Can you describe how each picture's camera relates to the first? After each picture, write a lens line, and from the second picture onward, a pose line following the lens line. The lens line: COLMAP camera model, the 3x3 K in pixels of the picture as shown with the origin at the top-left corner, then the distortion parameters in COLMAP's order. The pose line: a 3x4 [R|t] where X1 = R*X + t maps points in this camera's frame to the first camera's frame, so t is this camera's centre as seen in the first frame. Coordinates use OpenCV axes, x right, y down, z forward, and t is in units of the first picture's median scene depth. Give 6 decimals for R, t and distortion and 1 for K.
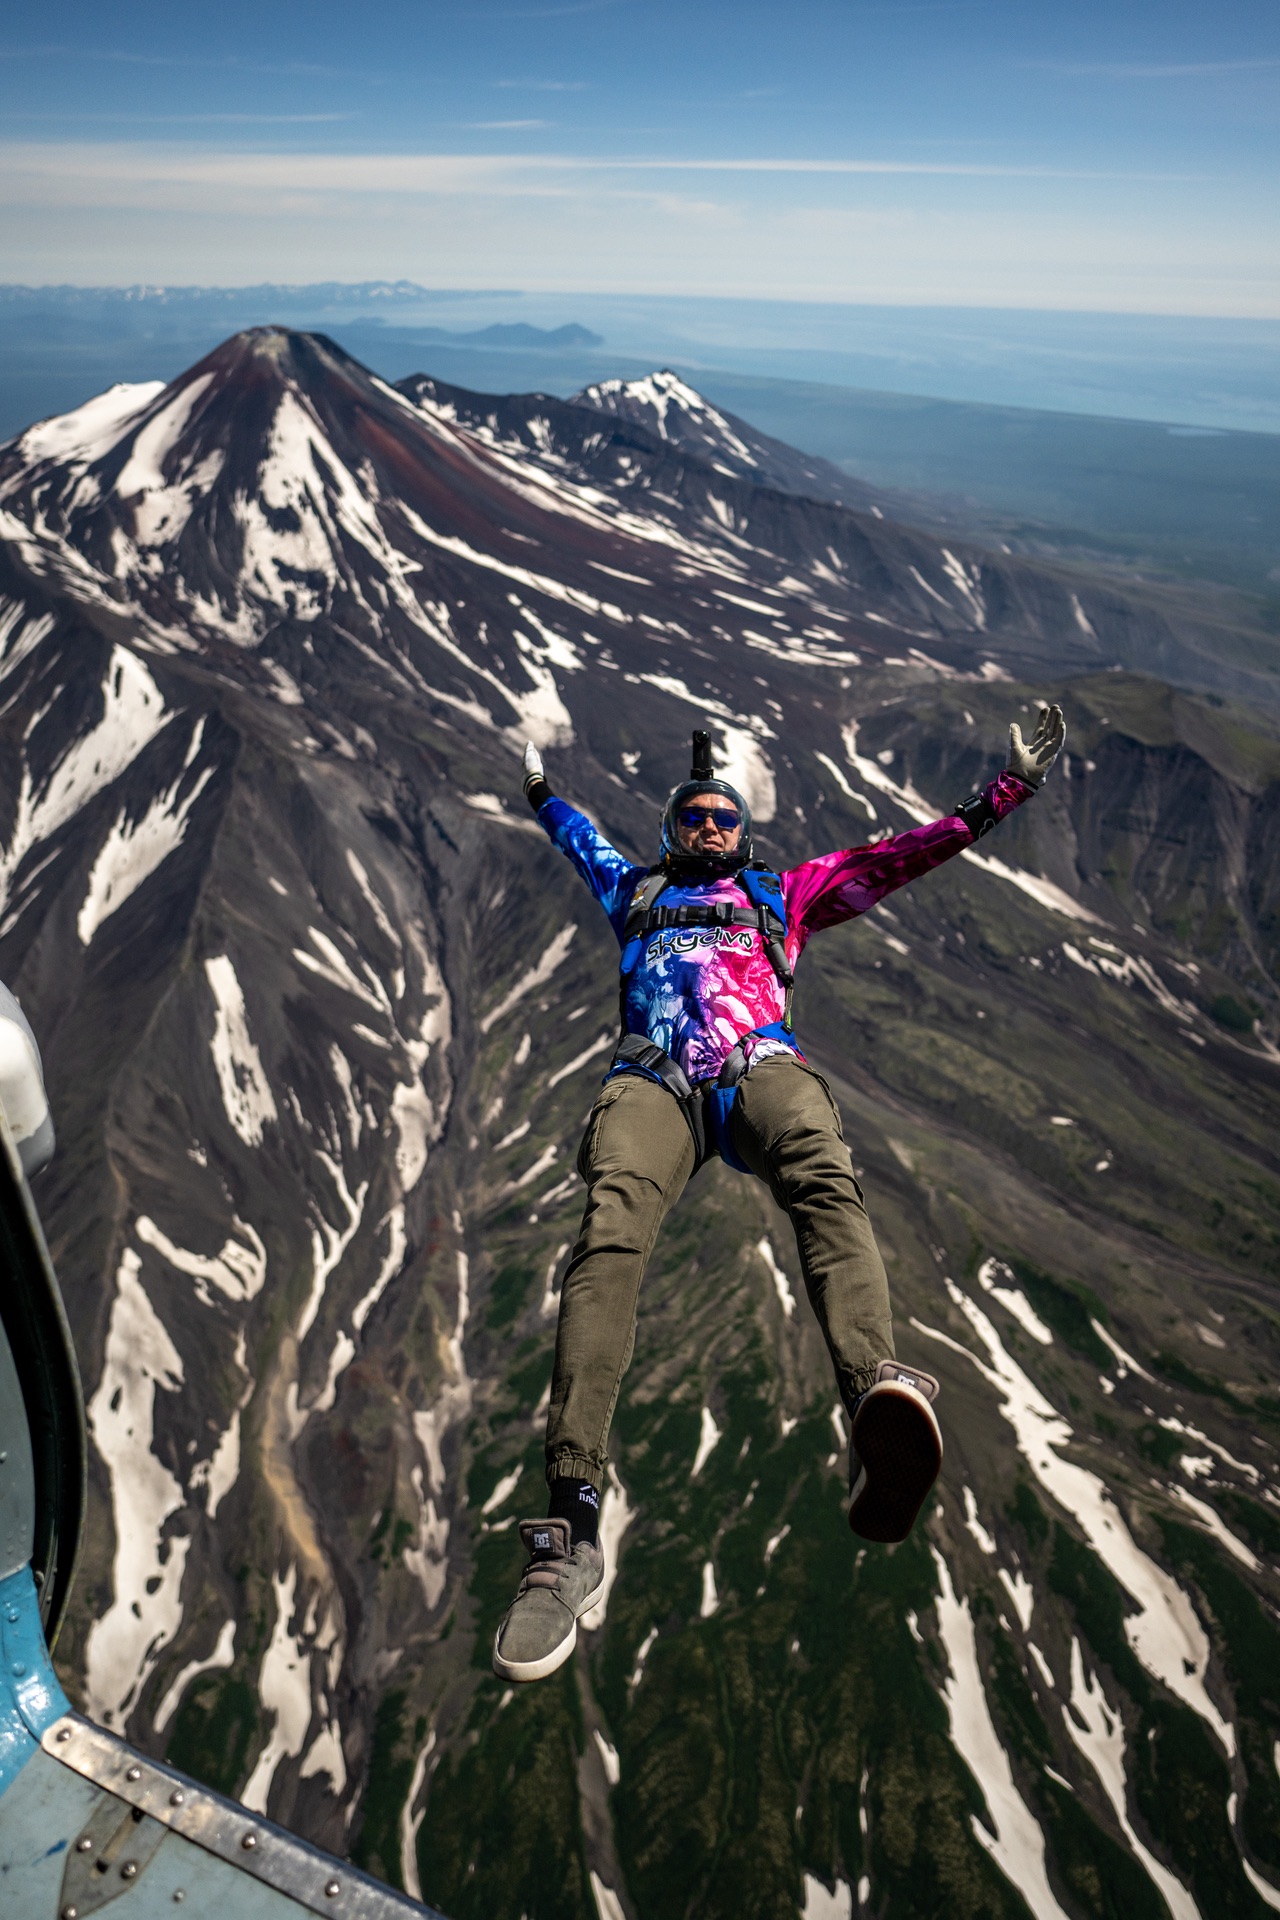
lens RADIAL K [[1101.6, 0, 636.3], [0, 1101.6, 903.6], [0, 0, 1]] dist [-0.001298, 0.000219]
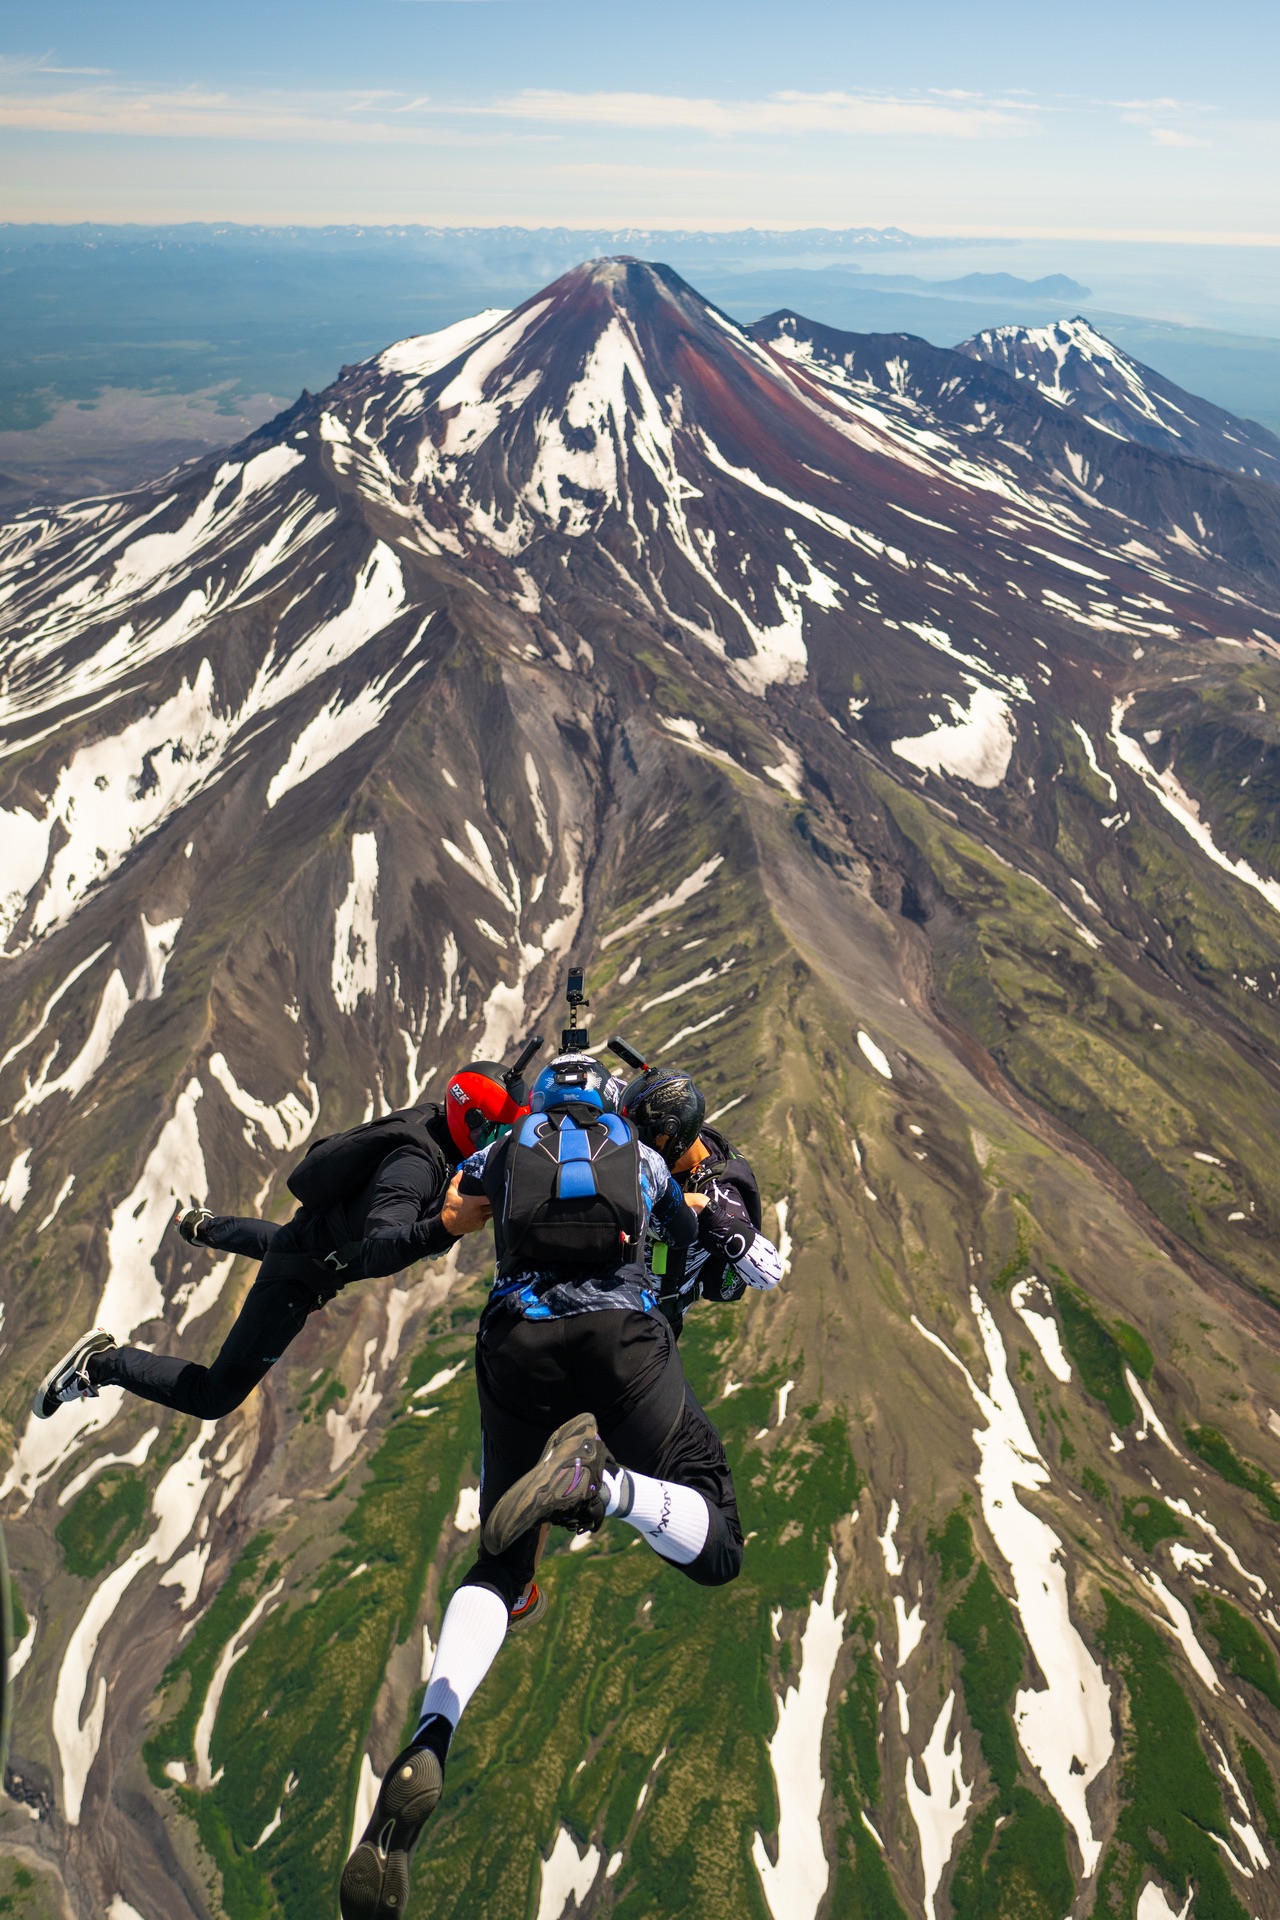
lens RADIAL K [[1239.3, 0, 802.7], [0, 1239.3, 825.0], [0, 0, 1]] dist [-0.000024, -0.001871]
pose [[0.959242, 0.131980, -0.249873, 0.243252], [-0.149088, 0.987521, -0.050739, 0.031813], [0.240058, 0.085924, 0.966948, -0.019086]]
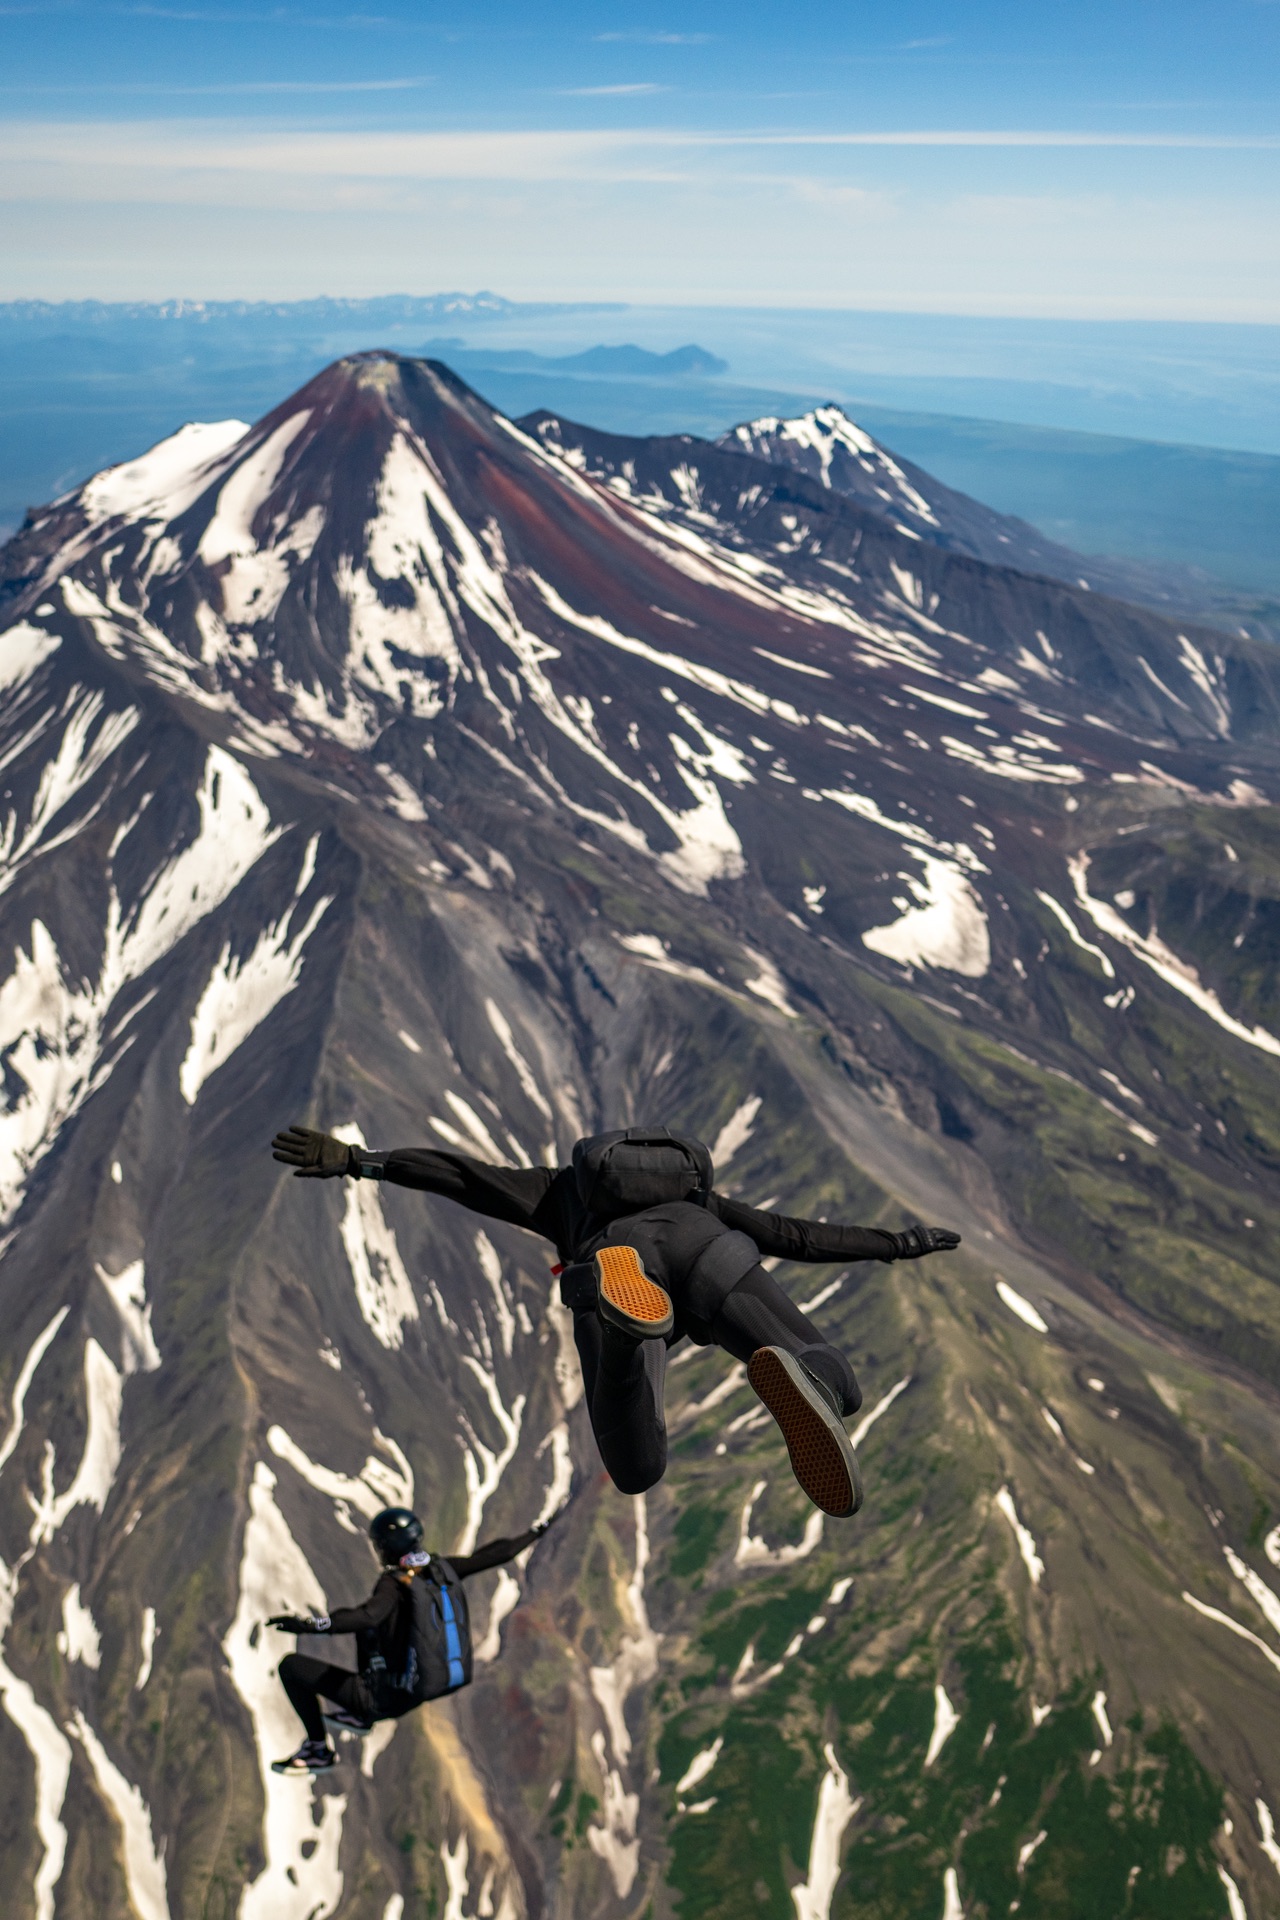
lens RADIAL K [[1284.2, 0, 635.8], [0, 1284.2, 1141.0], [0, 0, 1]] dist [-0.002175, 0.001841]
pose [[0.997391, 0.035031, -0.063120, -0.076123], [-0.030485, 0.996968, 0.071598, -0.013380], [0.065437, -0.069487, 0.995434, 0.022372]]
